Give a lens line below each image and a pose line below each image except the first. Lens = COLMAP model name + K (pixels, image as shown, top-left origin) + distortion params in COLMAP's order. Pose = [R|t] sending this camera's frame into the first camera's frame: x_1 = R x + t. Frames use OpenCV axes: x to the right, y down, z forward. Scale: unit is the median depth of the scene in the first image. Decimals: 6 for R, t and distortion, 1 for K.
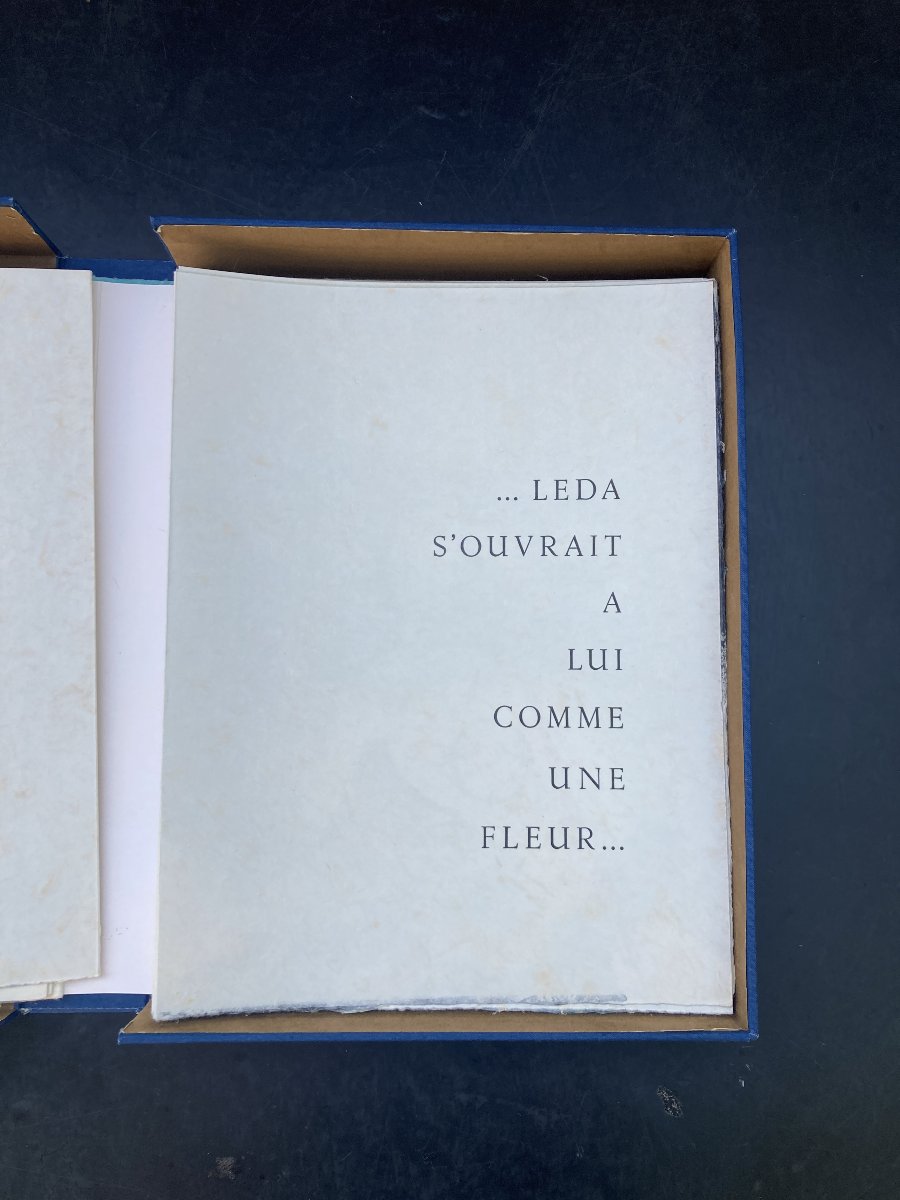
lens RADIAL K [[982.5, 0, 450.0], [0, 982.5, 600.0], [0, 0, 1]] dist [-0.001992, 0.004739]
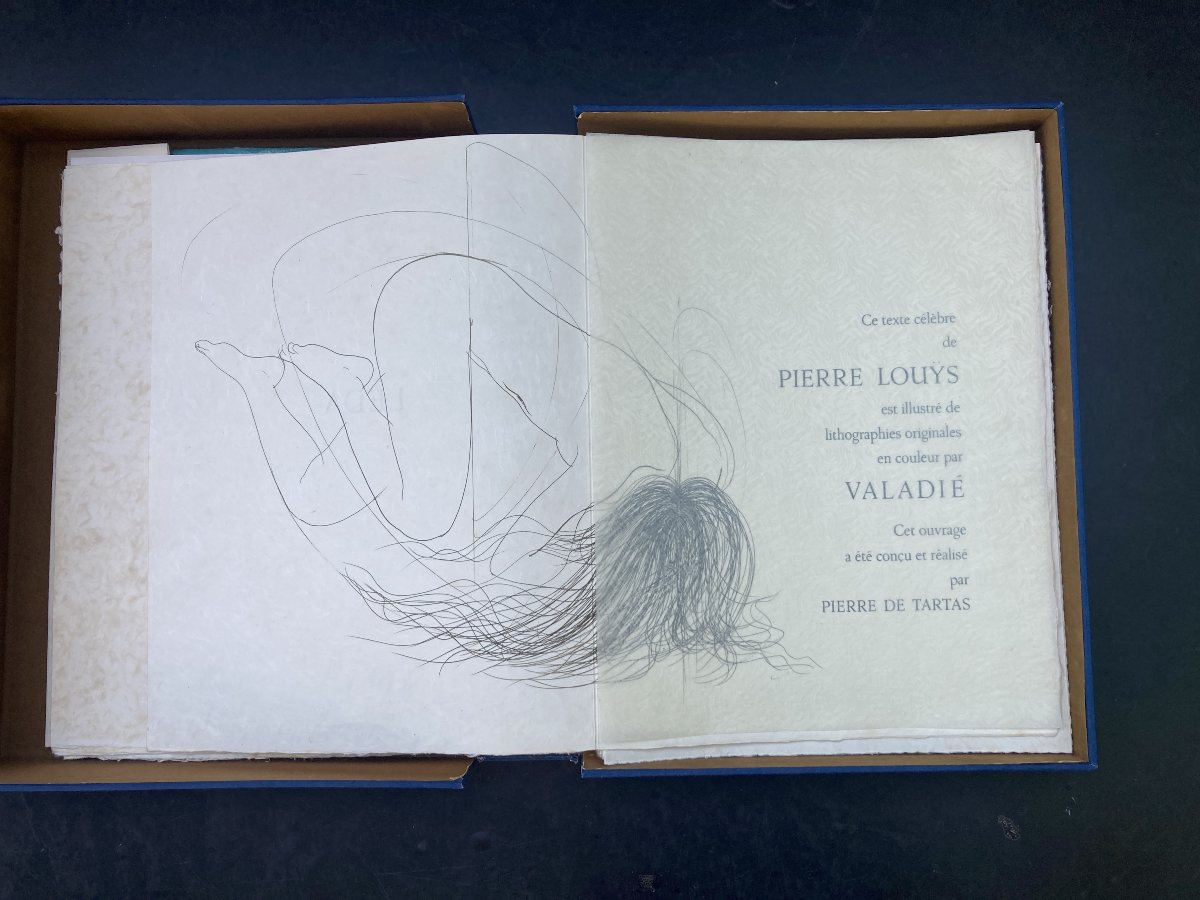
lens RADIAL K [[962.6, 0, 603.9], [0, 962.6, 444.5], [0, 0, 1]] dist [-0.003355, 0.012059]
pose [[0.999528, -0.020502, -0.022879, -0.242397], [0.021111, 0.999420, 0.026732, -0.004881], [0.022318, -0.027202, 0.999381, -0.189903]]
